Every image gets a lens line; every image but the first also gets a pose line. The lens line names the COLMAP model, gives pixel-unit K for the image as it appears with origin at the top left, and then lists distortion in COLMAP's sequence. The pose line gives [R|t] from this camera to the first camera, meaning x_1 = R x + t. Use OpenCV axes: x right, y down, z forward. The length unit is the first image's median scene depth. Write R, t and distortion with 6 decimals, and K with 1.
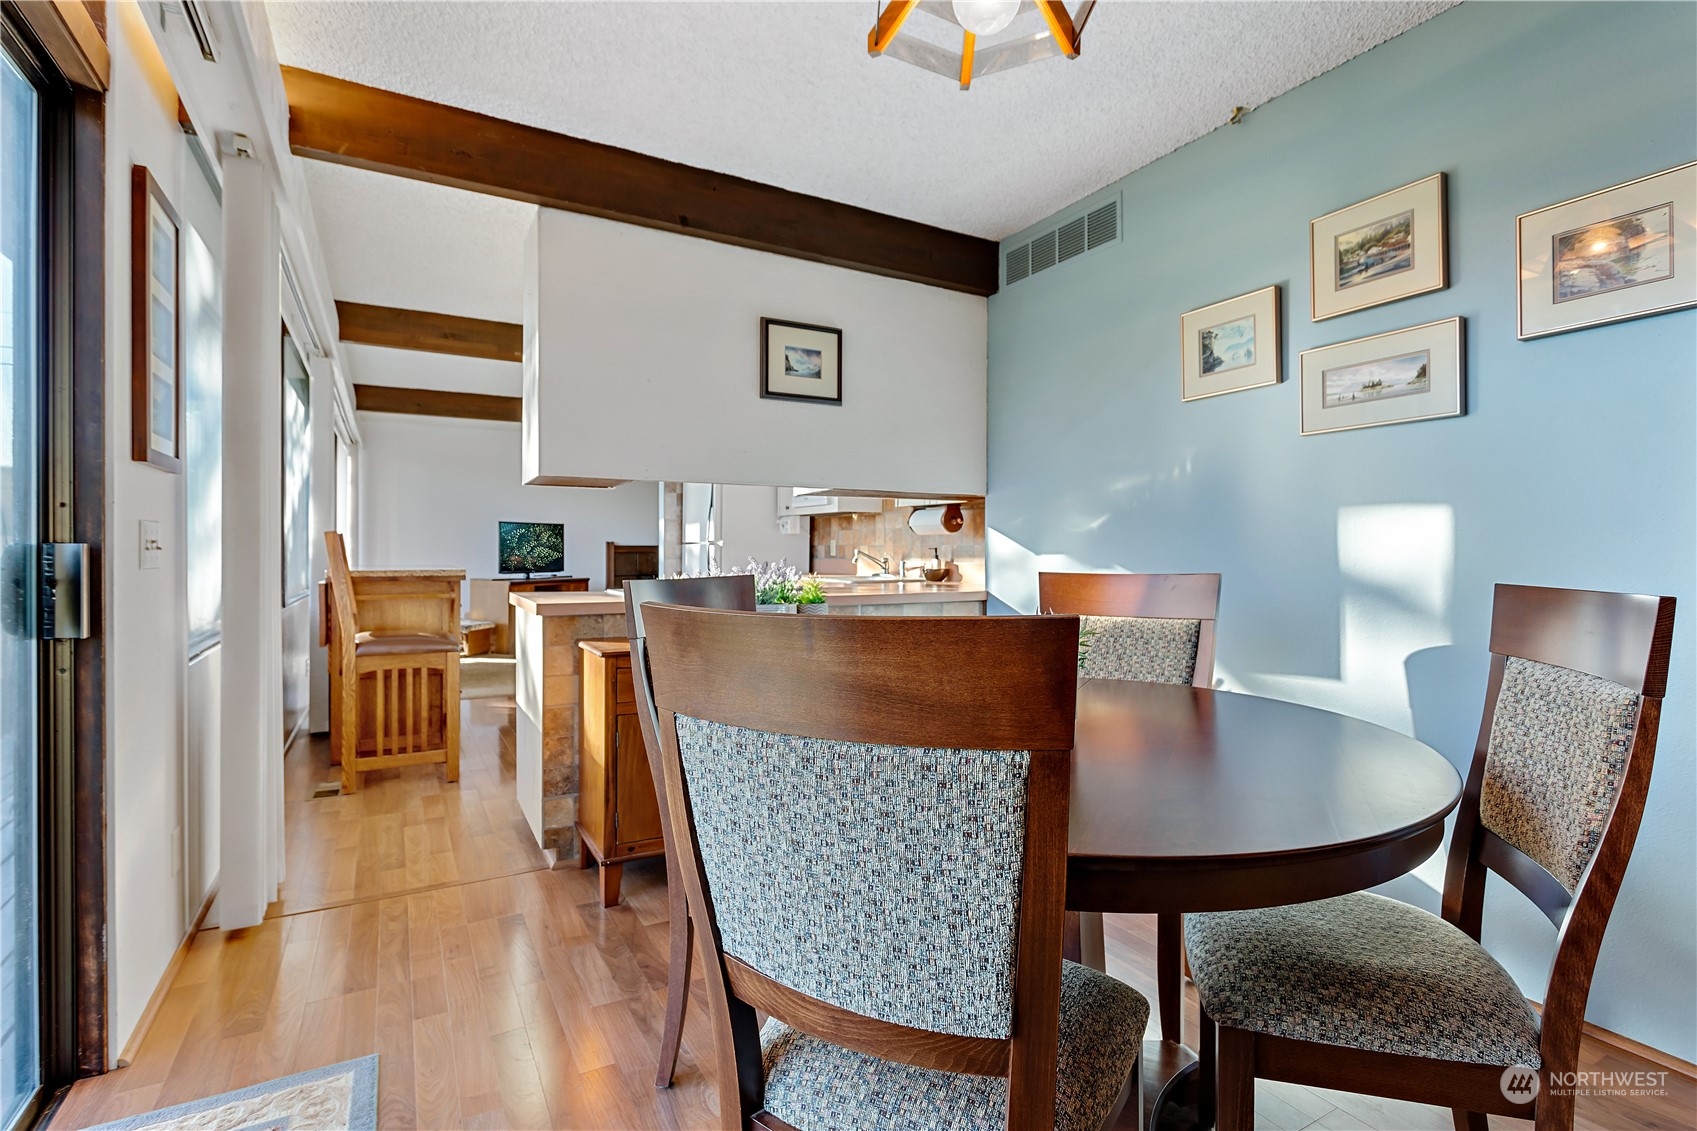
lens RADIAL K [[811.5, 0, 846.9], [0, 811.5, 548.7], [0, 0, 1]] dist [0.002284, 0.000043]
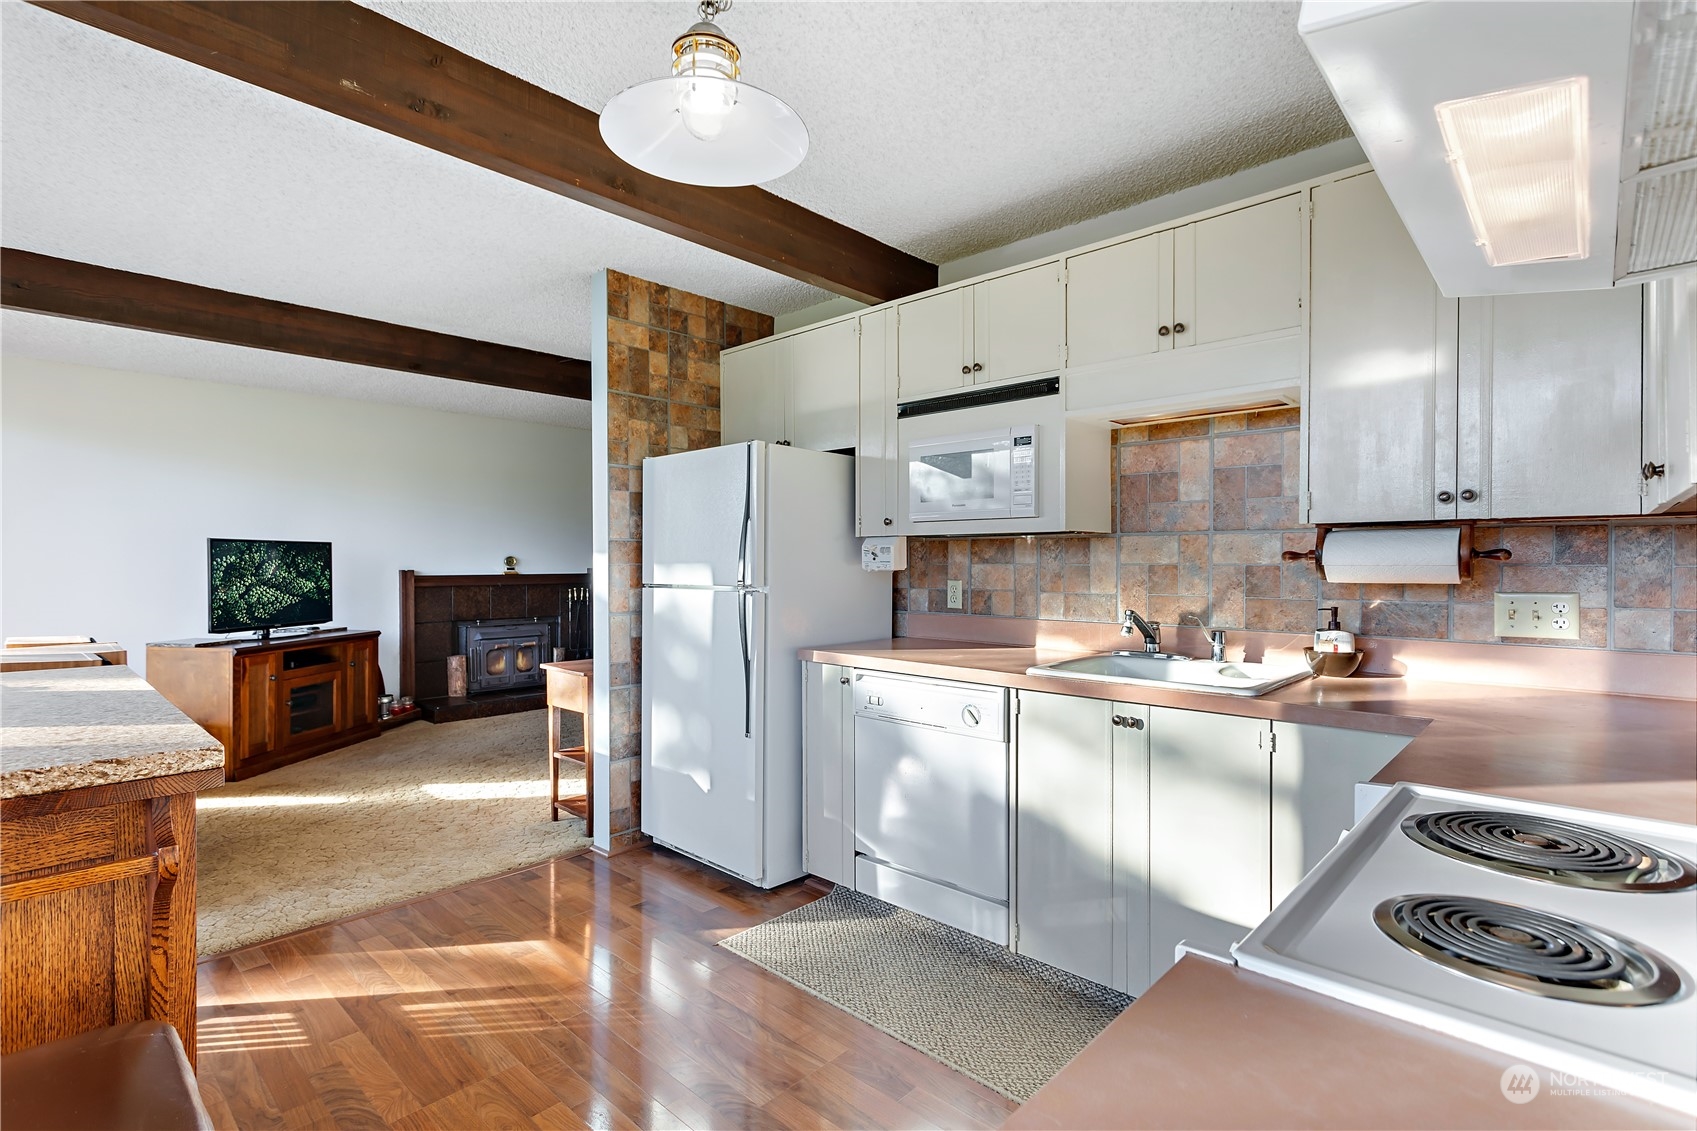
lens RADIAL K [[811.5, 0, 848.0], [0, 811.5, 570.0], [0, 0, 1]] dist [0.002284, 0.000043]
pose [[0.955148, -0.004837, 0.296091, -0.266968], [0.002366, 0.999959, 0.008701, -0.024405], [-0.296121, -0.007610, 0.955120, 0.520129]]
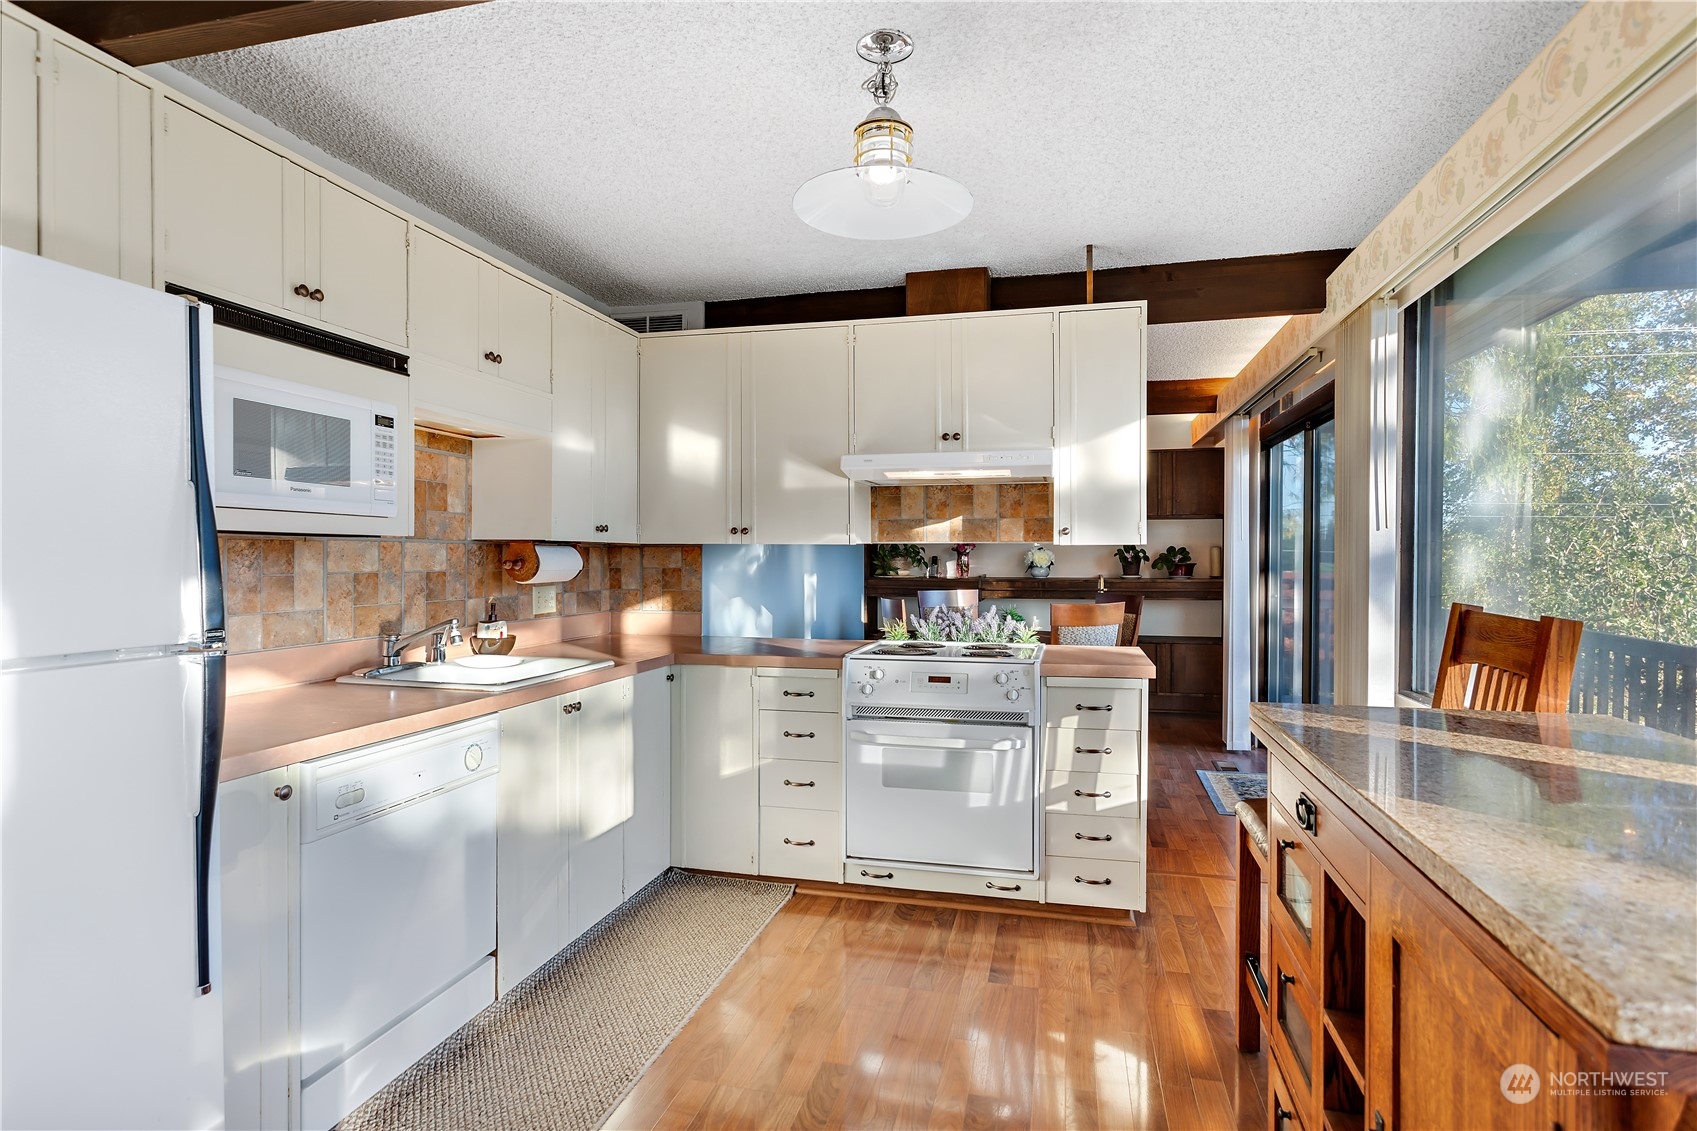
lens RADIAL K [[838.9, 0, 852.8], [0, 838.9, 564.8], [0, 0, 1]] dist [-0.013555, 0.000799]
pose [[-0.717623, -0.005264, 0.696411, -0.458321], [0.000696, 0.999966, 0.008275, -0.030959], [-0.696431, 0.006423, -0.717595, 1.068317]]
